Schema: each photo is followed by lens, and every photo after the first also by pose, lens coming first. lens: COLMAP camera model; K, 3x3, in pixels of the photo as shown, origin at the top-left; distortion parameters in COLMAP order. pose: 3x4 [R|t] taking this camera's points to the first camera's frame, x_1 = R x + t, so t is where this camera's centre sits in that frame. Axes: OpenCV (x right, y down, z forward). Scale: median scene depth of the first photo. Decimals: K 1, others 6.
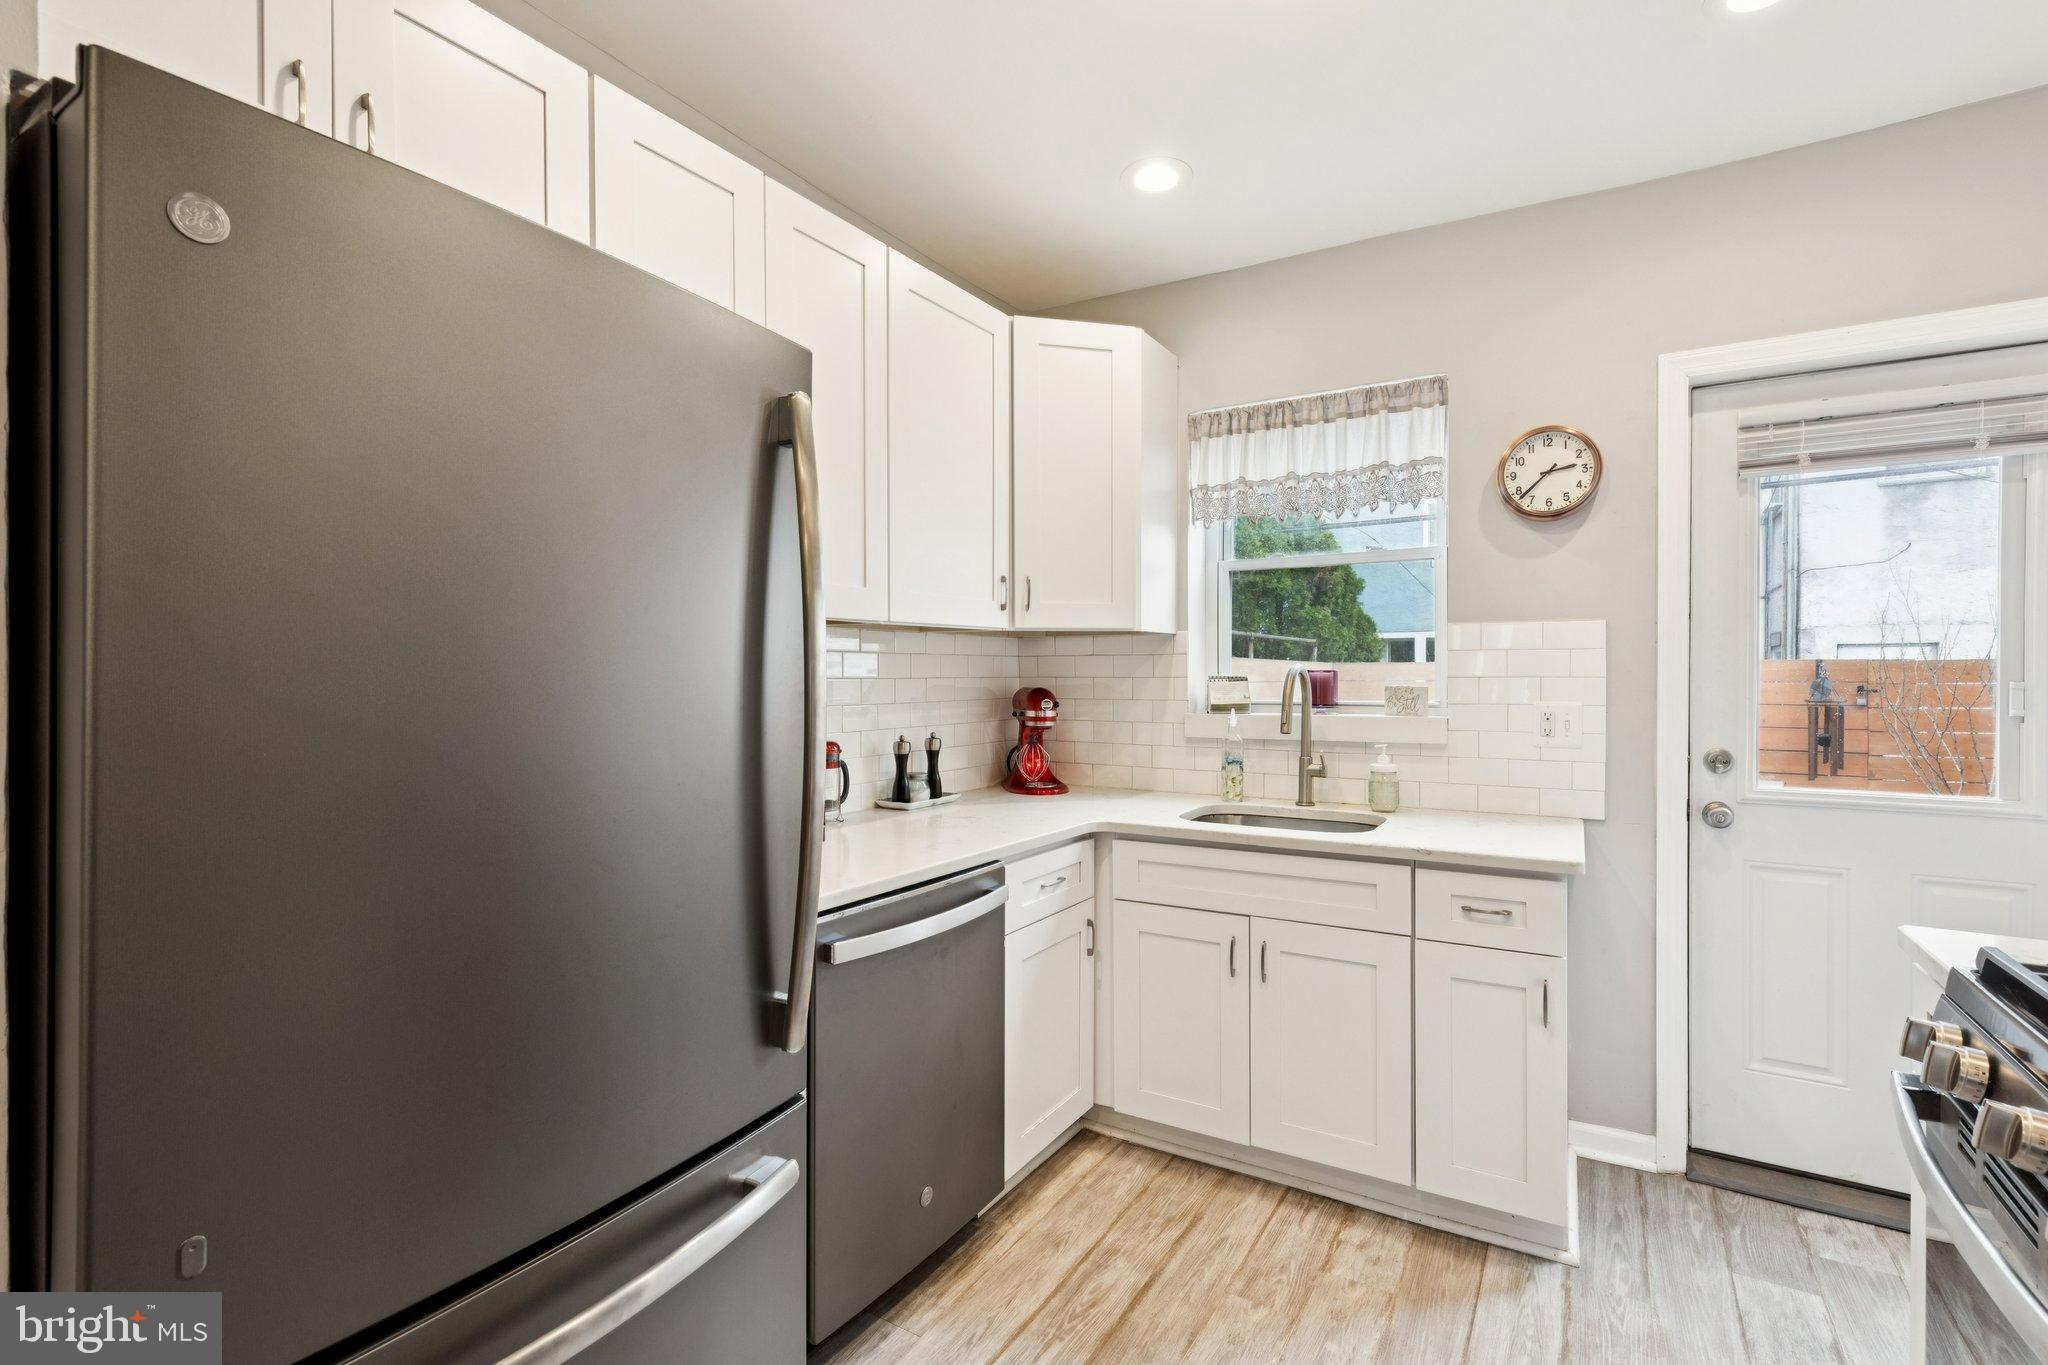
lens RADIAL K [[925.5, 0, 1024.4], [0, 925.5, 691.7], [0, 0, 1]] dist [0.006975, -0.002138]
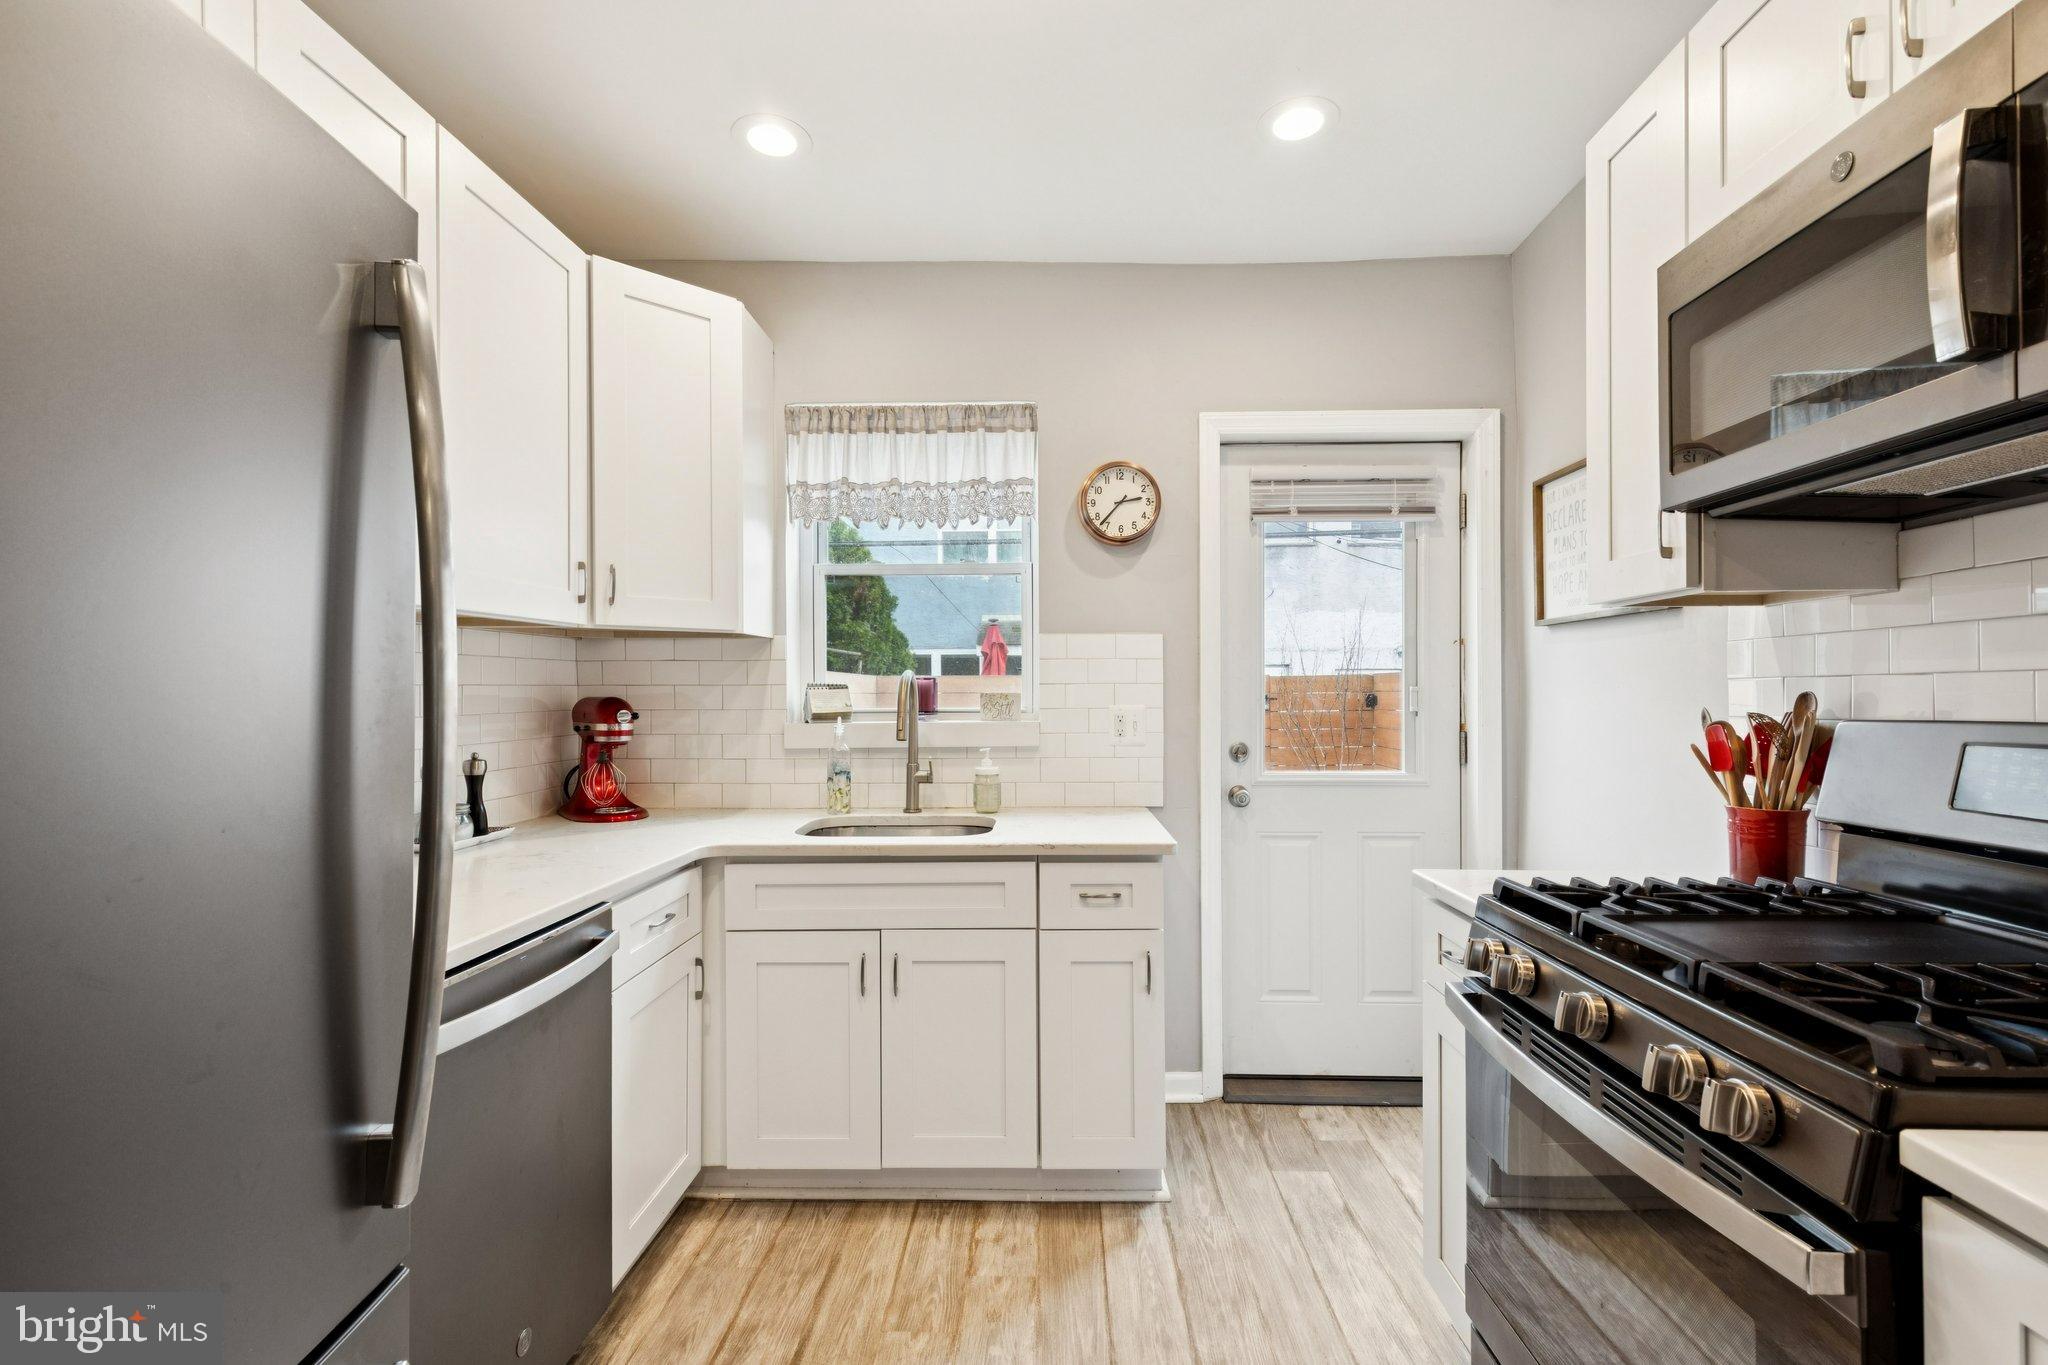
lens RADIAL K [[925.5, 0, 1027.6], [0, 925.5, 697.6], [0, 0, 1]] dist [0.006975, -0.002138]
pose [[0.868965, -0.006136, 0.494836, -0.093507], [0.011210, 0.999911, -0.007286, 0.008605], [-0.494747, 0.011878, 0.868956, 0.078444]]
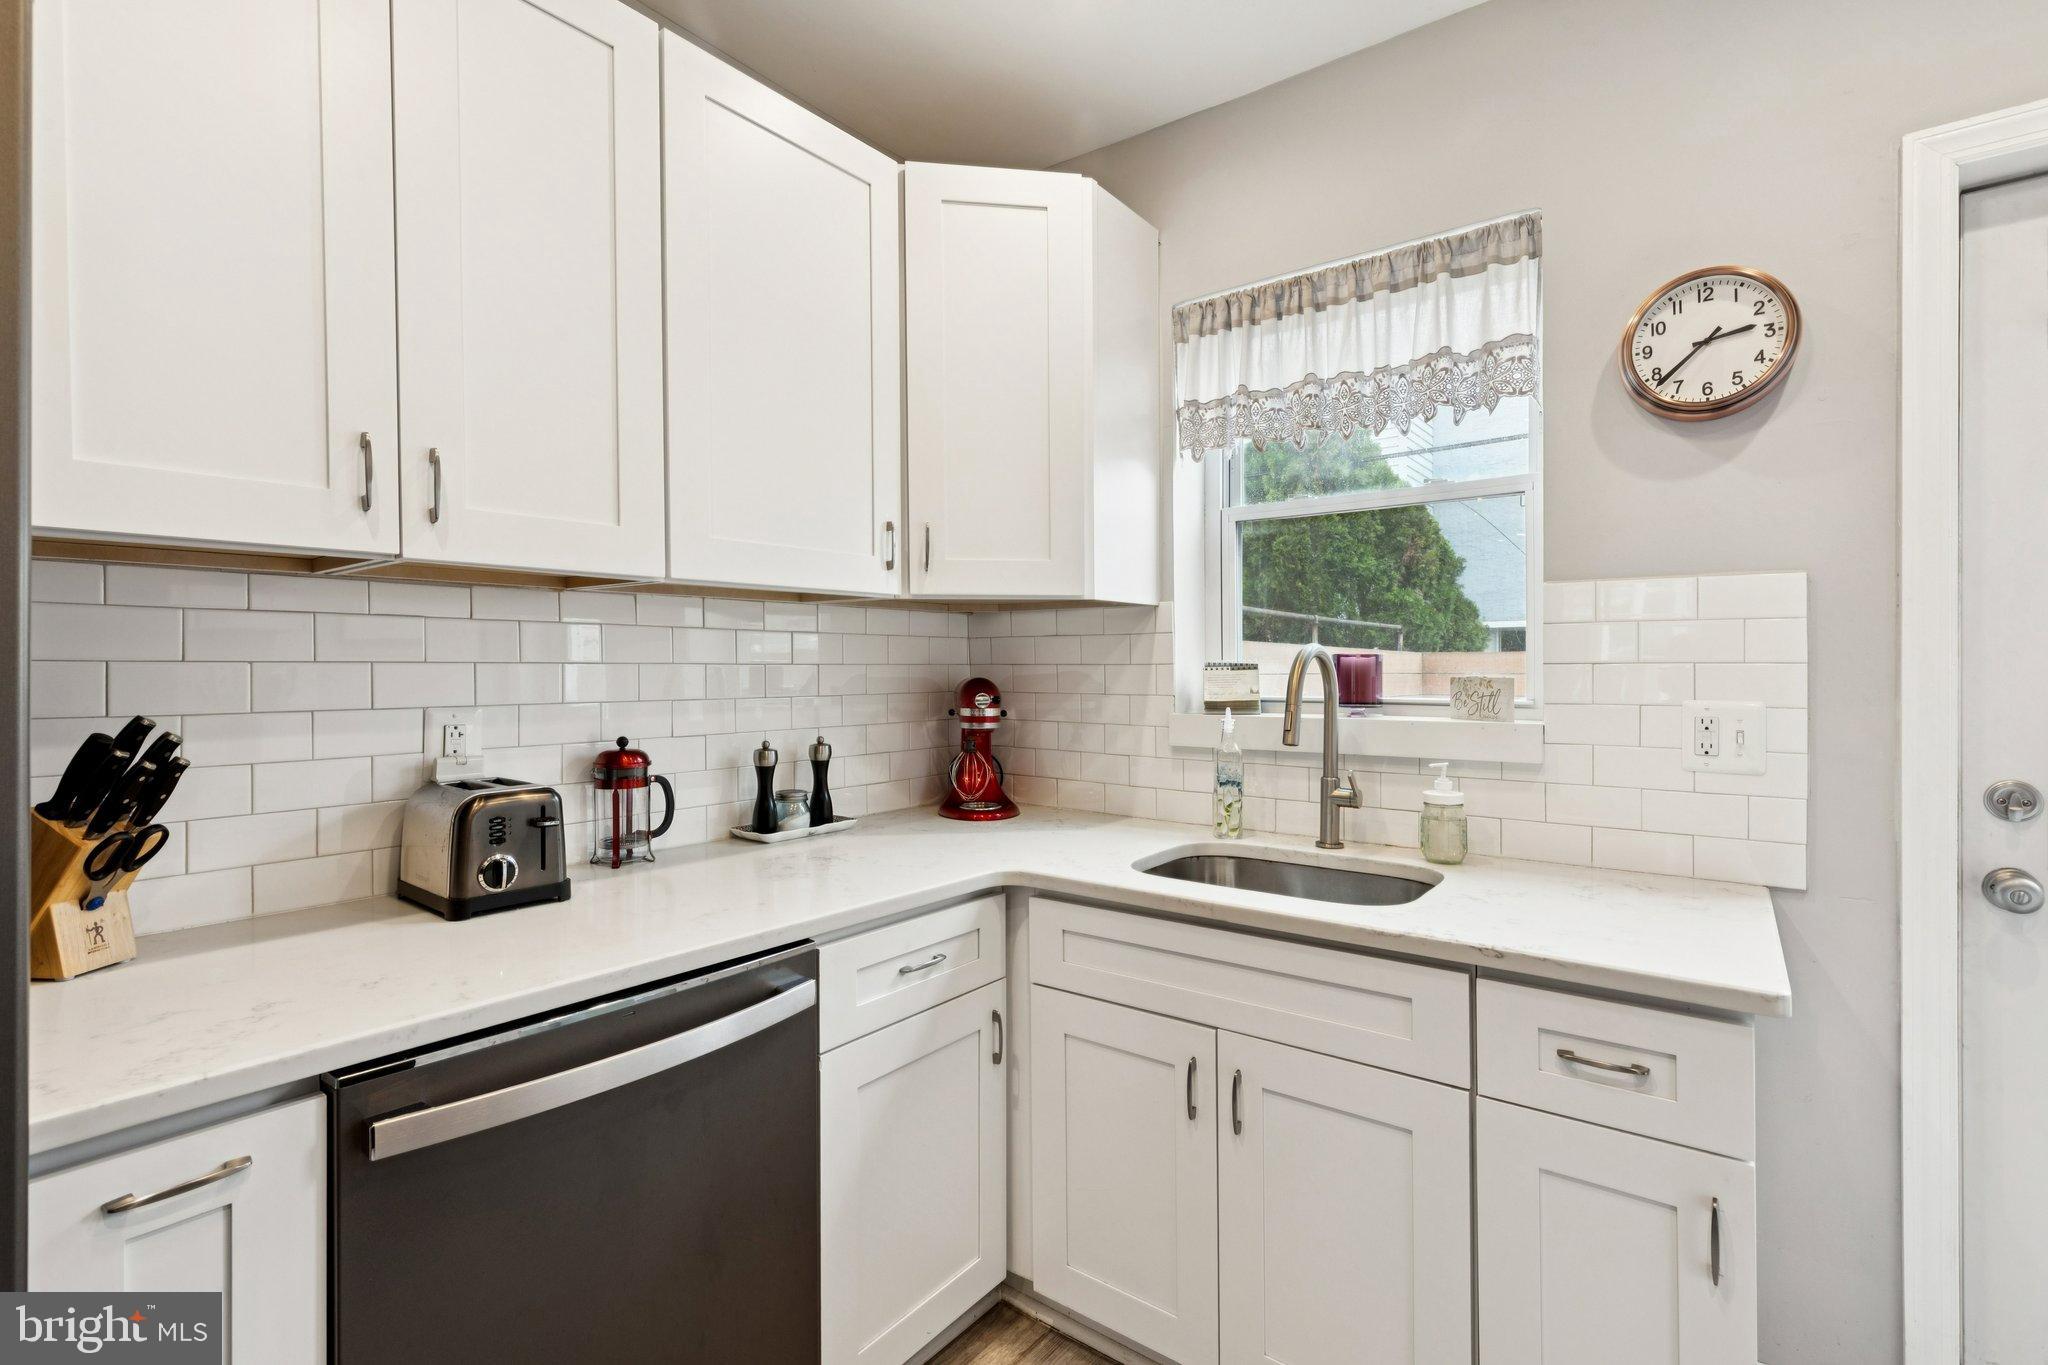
lens RADIAL K [[925.5, 0, 1012.8], [0, 925.5, 672.3], [0, 0, 1]] dist [0.006975, -0.002138]
pose [[0.993465, 0.002516, -0.114111, 0.164528], [-0.004077, 0.999901, -0.013449, 0.001468], [0.114066, 0.013826, 0.993377, 0.314459]]
